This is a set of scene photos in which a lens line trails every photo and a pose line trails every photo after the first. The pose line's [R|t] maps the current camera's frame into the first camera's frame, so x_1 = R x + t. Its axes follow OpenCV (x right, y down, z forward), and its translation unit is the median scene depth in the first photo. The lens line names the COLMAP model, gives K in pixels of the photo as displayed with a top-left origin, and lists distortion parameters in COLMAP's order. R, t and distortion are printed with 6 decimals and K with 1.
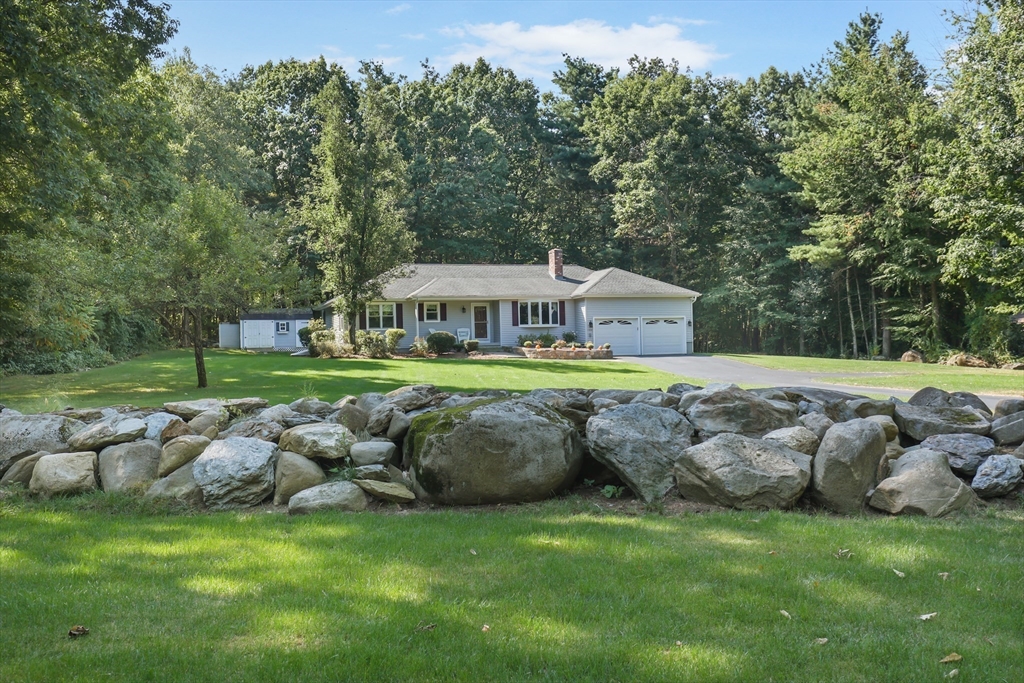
lens RADIAL K [[1012.7, 0, 460.2], [0, 1012.7, 360.4], [0, 0, 1]] dist [-0.001353, -0.003634]
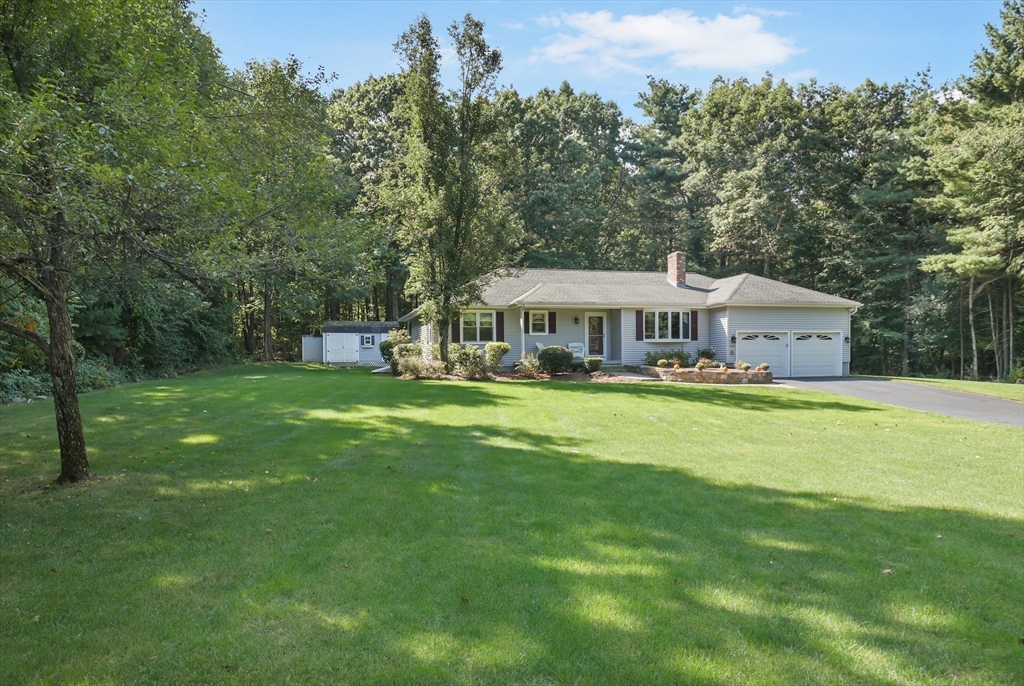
lens RADIAL K [[699.7, 0, 491.0], [0, 699.7, 396.6], [0, 0, 1]] dist [0.020975, -0.006727]
pose [[0.999571, 0.012135, -0.026649, -0.050666], [-0.011072, 0.999152, 0.039664, -0.009656], [0.027108, -0.039352, 0.998858, 0.422140]]
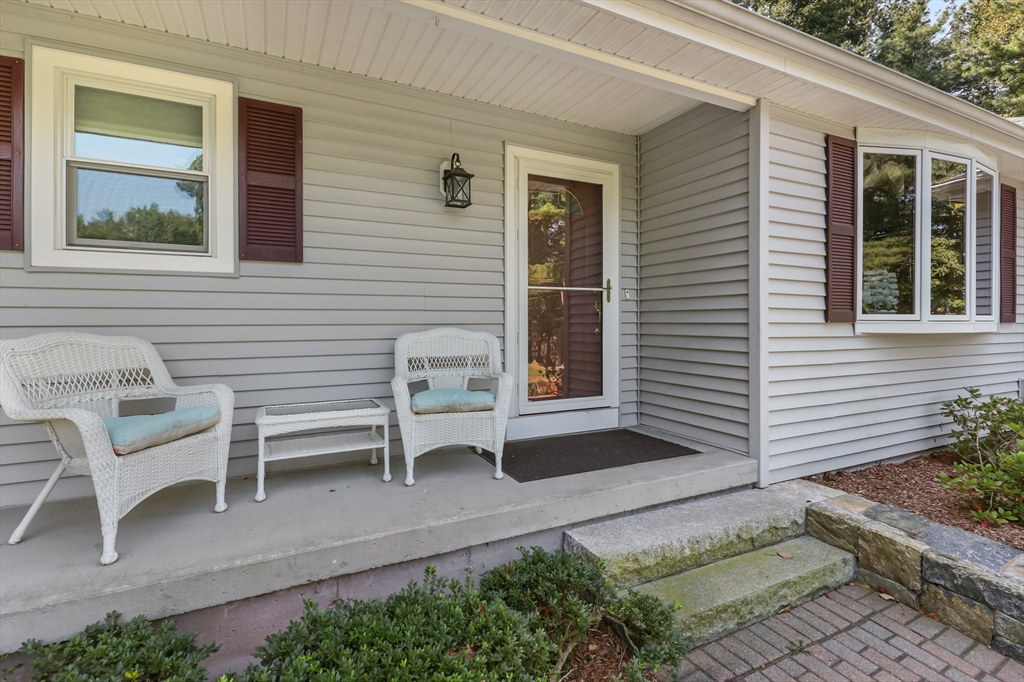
lens RADIAL K [[482.5, 0, 507.6], [0, 482.5, 323.7], [0, 0, 1]] dist [0.000600, -0.000138]
pose [[0.985968, 0.022709, 0.165380, 0.000448], [-0.022826, 0.999739, -0.001192, -0.032911], [-0.165363, -0.002600, 0.986229, 0.940109]]
